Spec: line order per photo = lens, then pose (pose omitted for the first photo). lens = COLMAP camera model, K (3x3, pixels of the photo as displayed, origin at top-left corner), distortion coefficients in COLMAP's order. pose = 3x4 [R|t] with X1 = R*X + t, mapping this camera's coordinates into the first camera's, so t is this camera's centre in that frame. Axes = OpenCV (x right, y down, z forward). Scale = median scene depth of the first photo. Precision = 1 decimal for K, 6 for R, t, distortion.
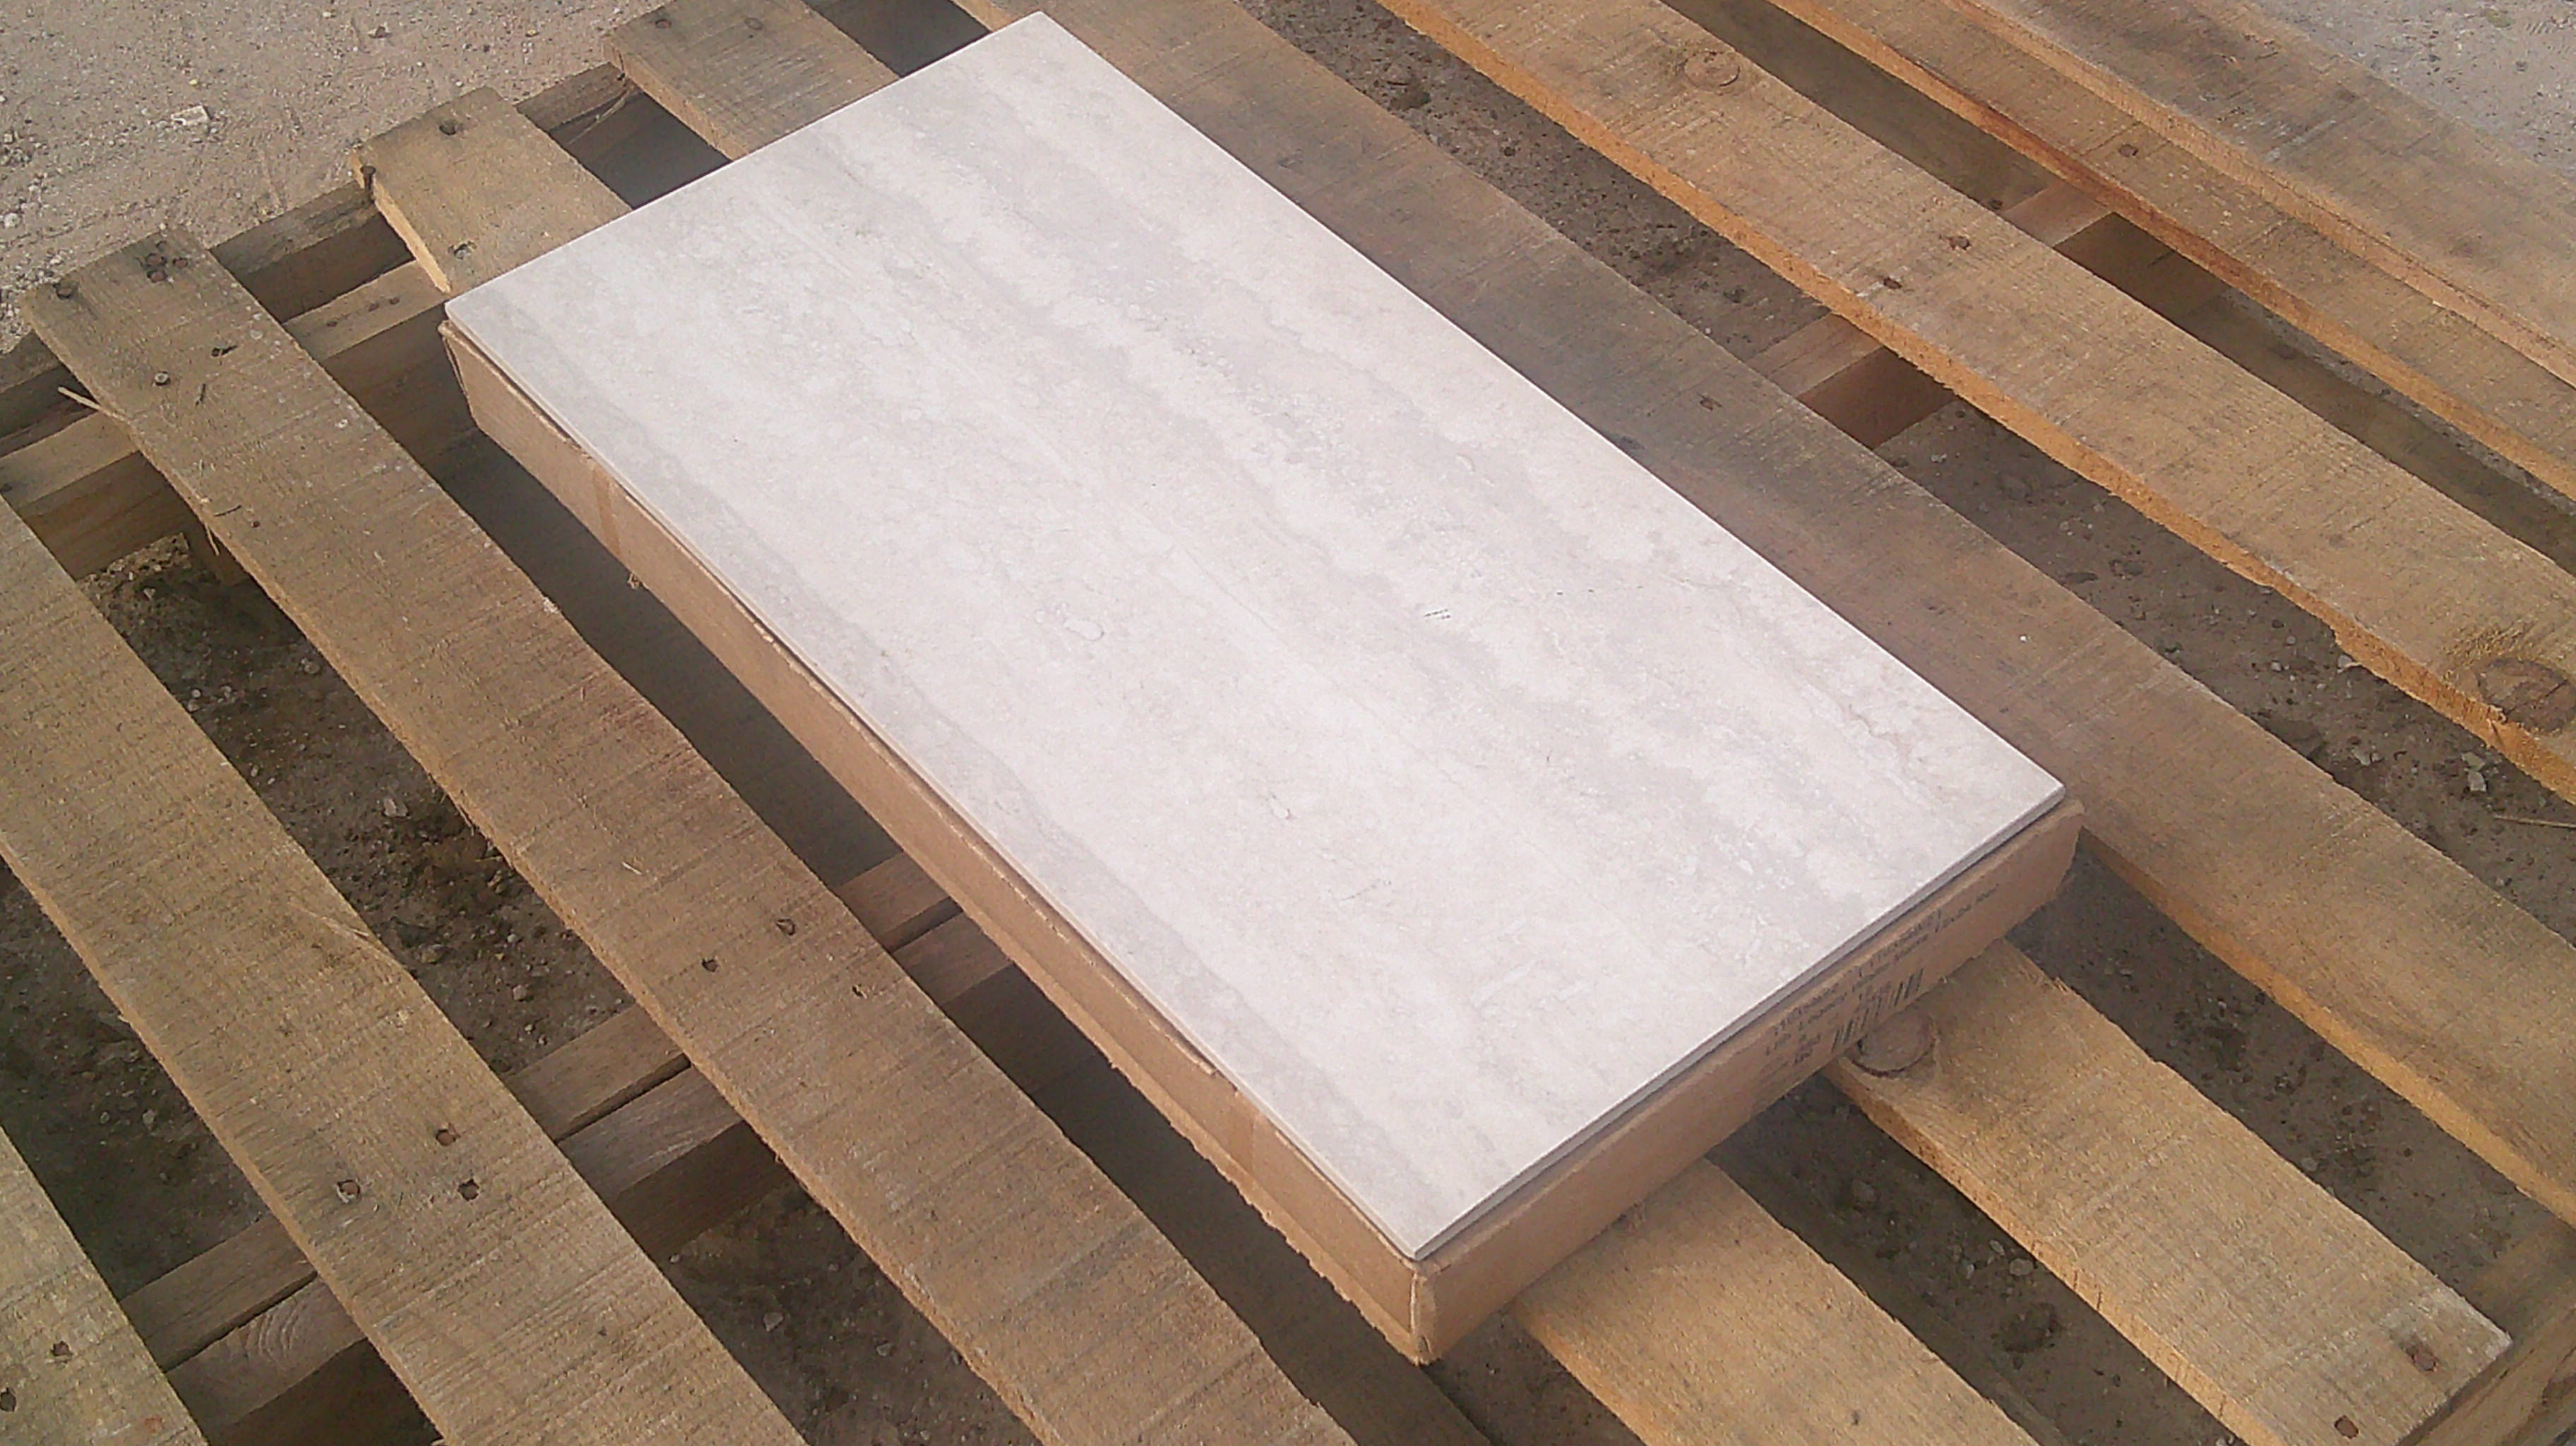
lens RADIAL K [[3552.8, 0, 1244.1], [0, 3552.8, 539.6], [0, 0, 1]] dist [0.093856, 0.000000]
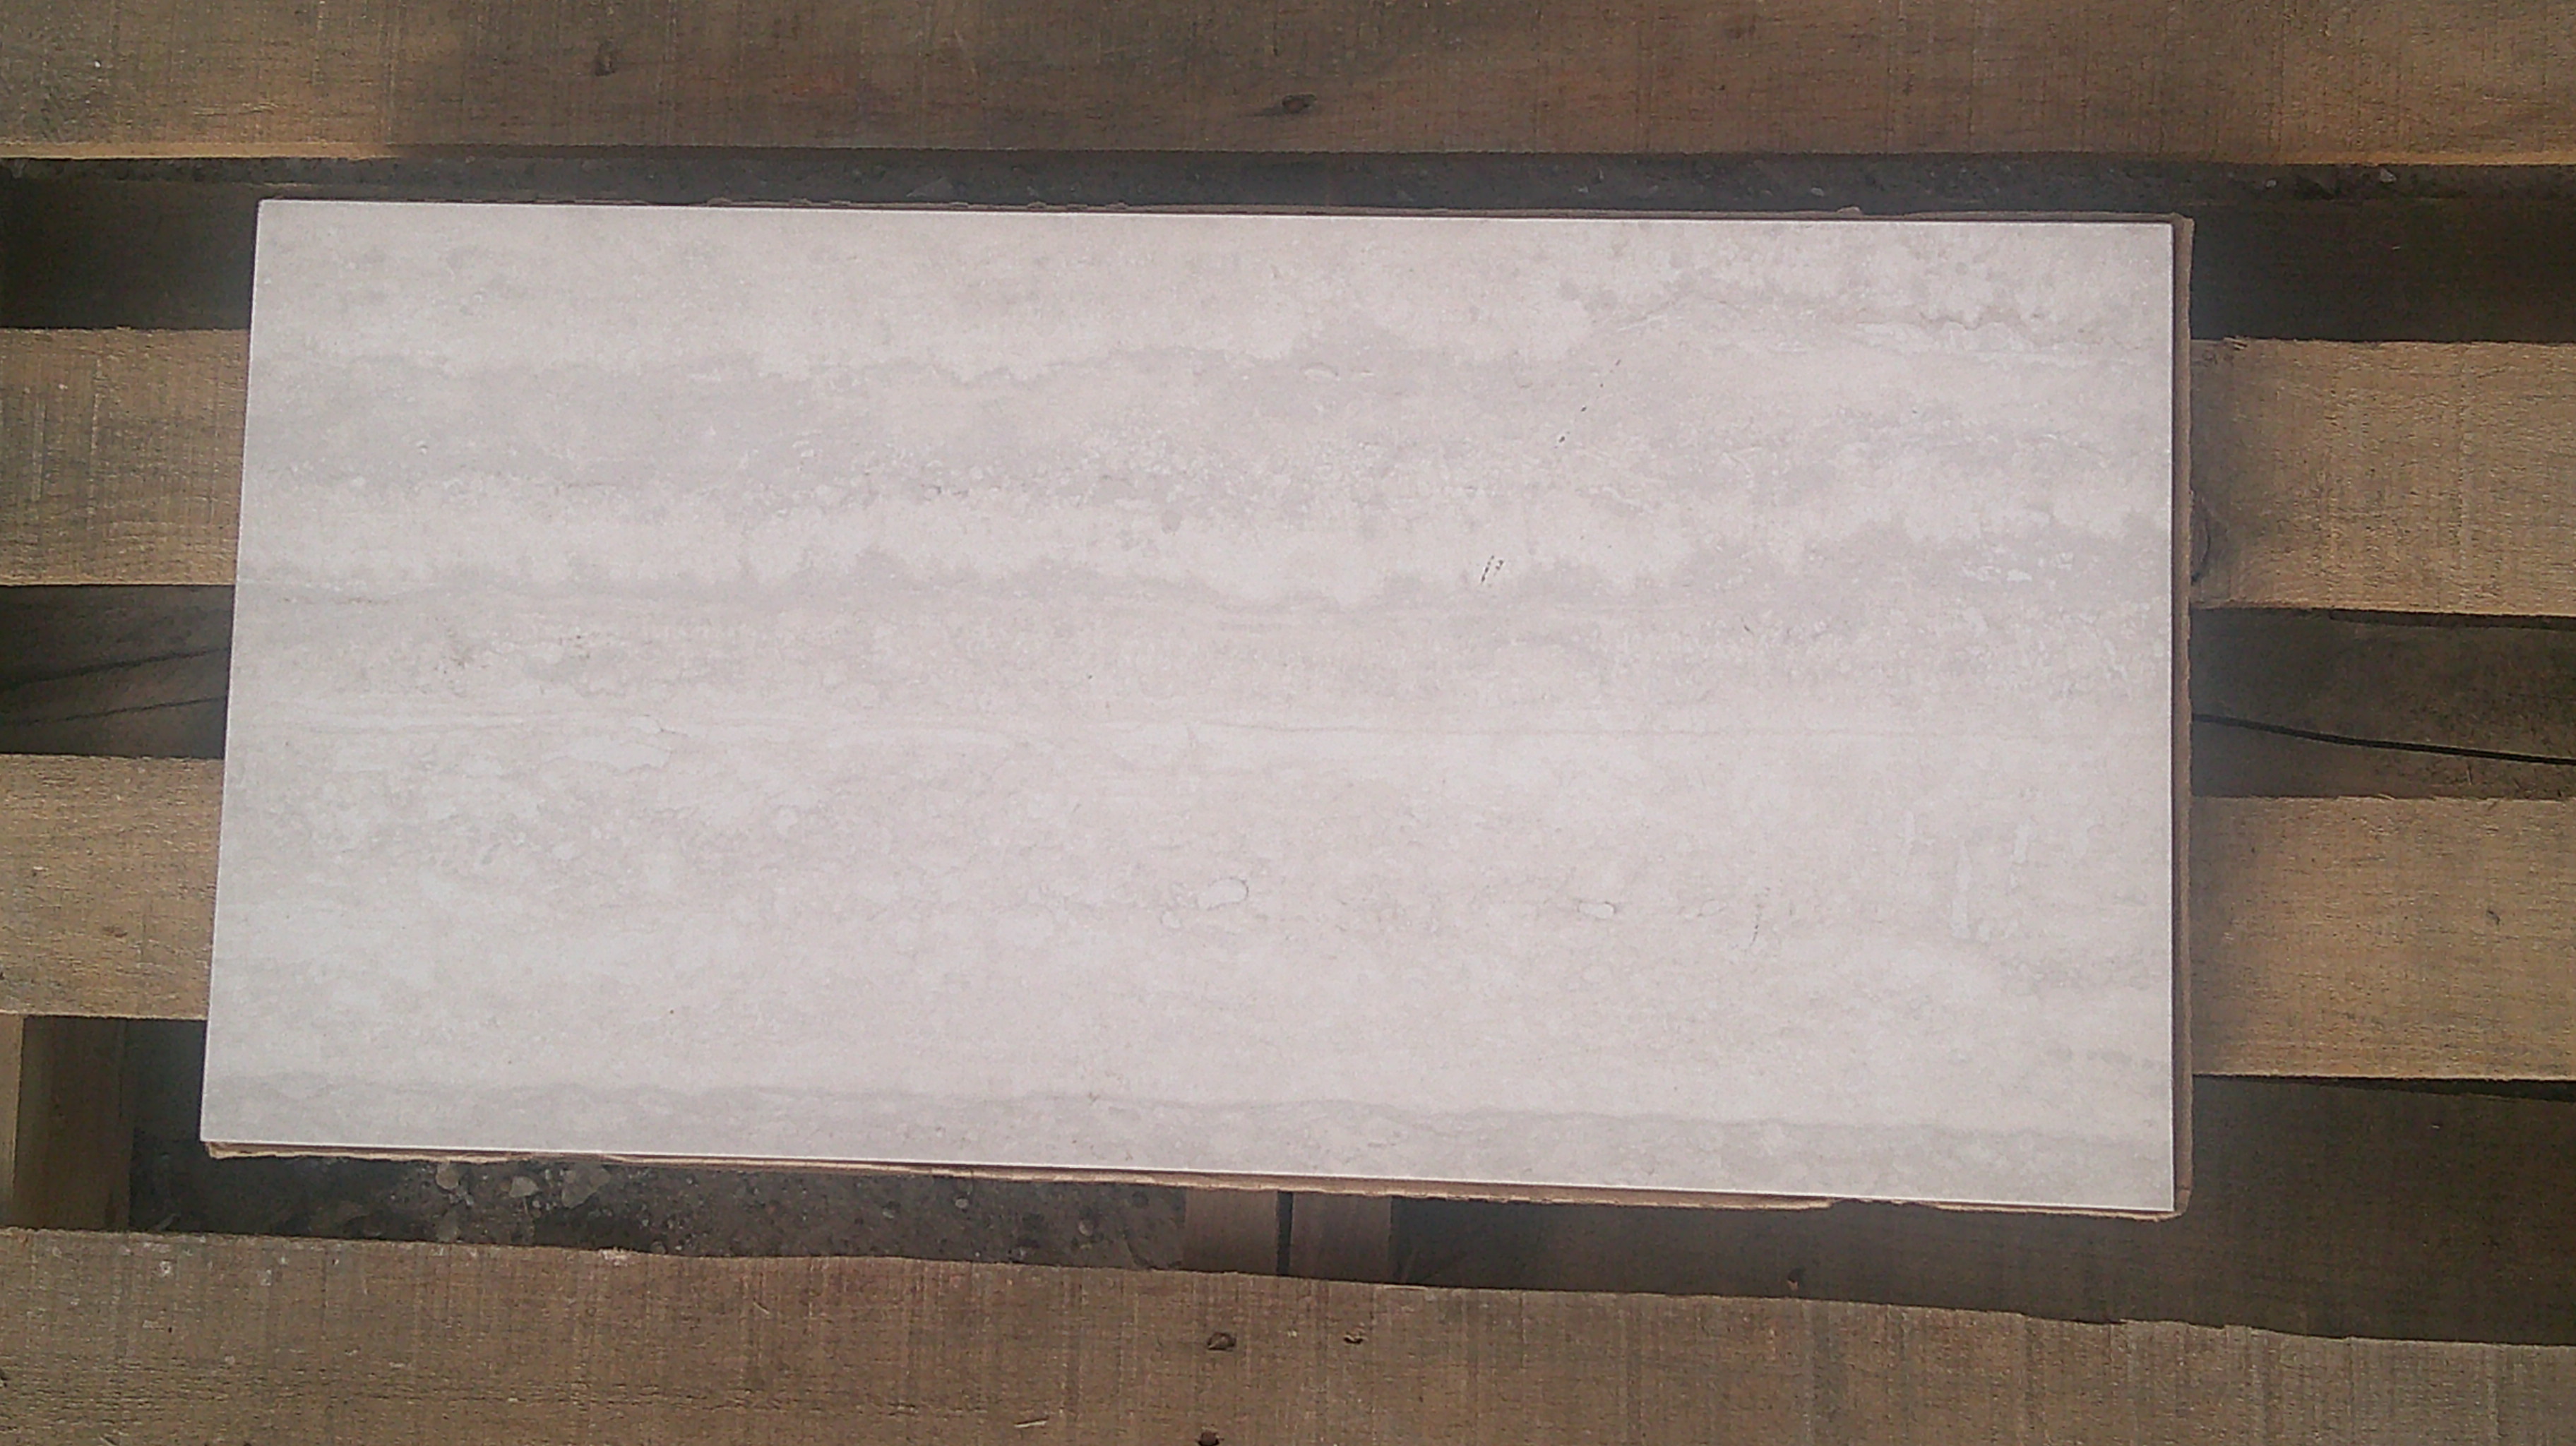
lens RADIAL K [[3552.8, 0, 1222.8], [0, 3552.8, 686.7], [0, 0, 1]] dist [0.093856, 0.000000]
pose [[0.653162, -0.754829, 0.060105, -0.059787], [0.592677, 0.559022, 0.579852, -0.500691], [-0.471289, -0.343115, 0.812502, 0.344569]]
